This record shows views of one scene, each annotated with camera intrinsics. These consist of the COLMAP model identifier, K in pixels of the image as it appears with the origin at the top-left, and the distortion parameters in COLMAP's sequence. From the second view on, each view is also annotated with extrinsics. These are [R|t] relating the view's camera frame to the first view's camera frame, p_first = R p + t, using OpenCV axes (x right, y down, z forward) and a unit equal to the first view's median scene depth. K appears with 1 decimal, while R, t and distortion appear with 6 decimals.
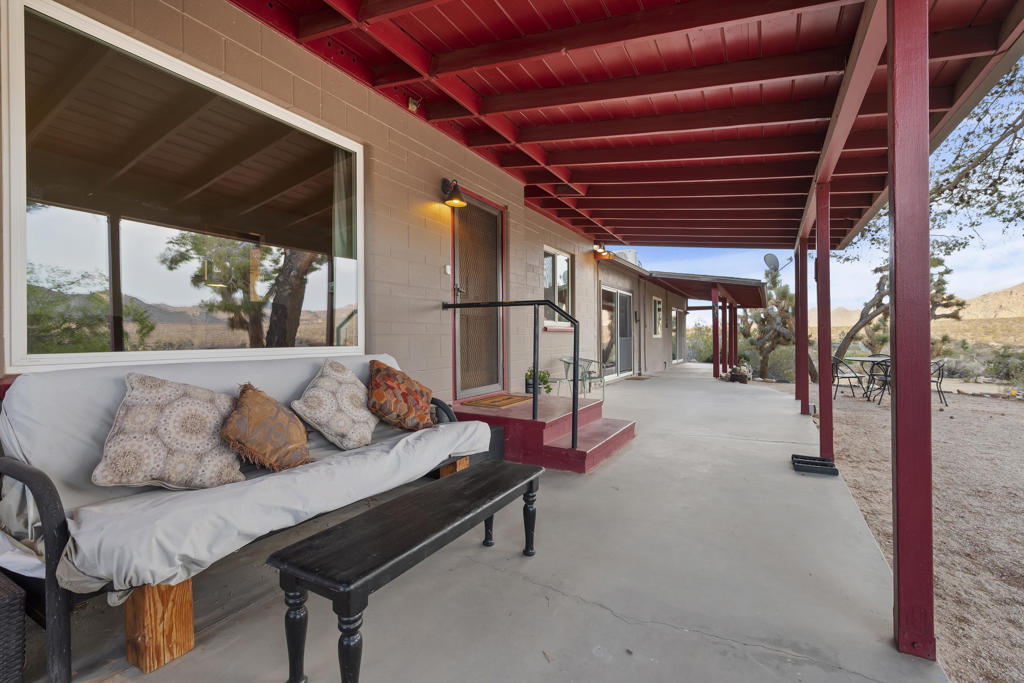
lens RADIAL K [[452.6, 0, 510.1], [0, 452.6, 338.7], [0, 0, 1]] dist [0.000839, -0.000567]
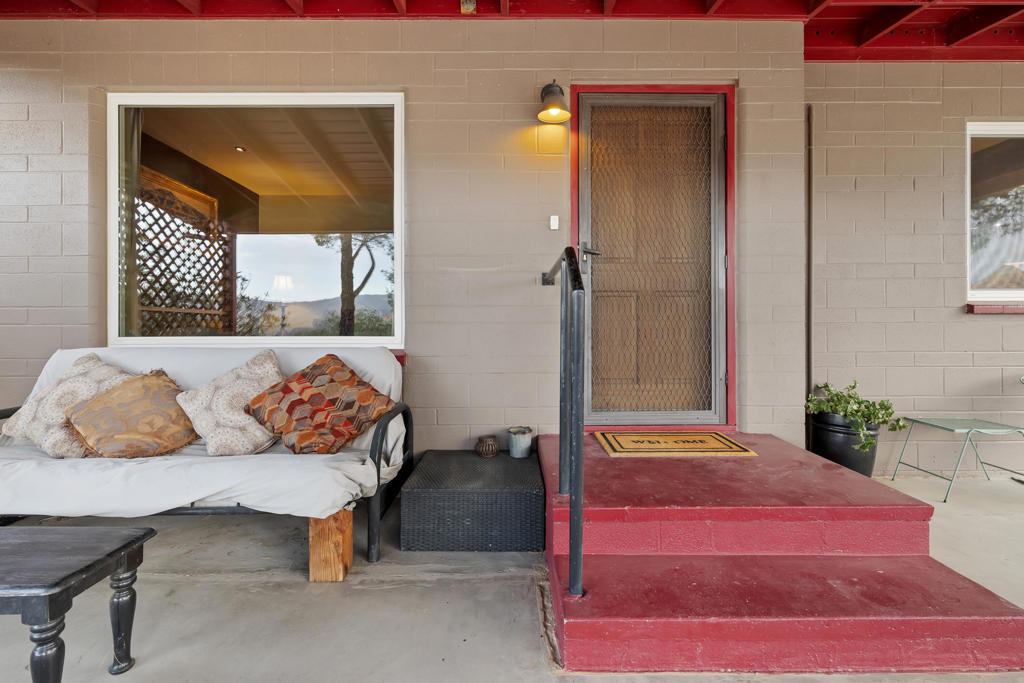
lens RADIAL K [[452.6, 0, 512.7], [0, 452.6, 331.4], [0, 0, 1]] dist [0.000839, -0.000567]
pose [[0.506236, 0.016552, -0.862236, 0.407242], [-0.003353, 0.999846, 0.017225, -0.006868], [0.862389, -0.005829, 0.506213, 0.626229]]
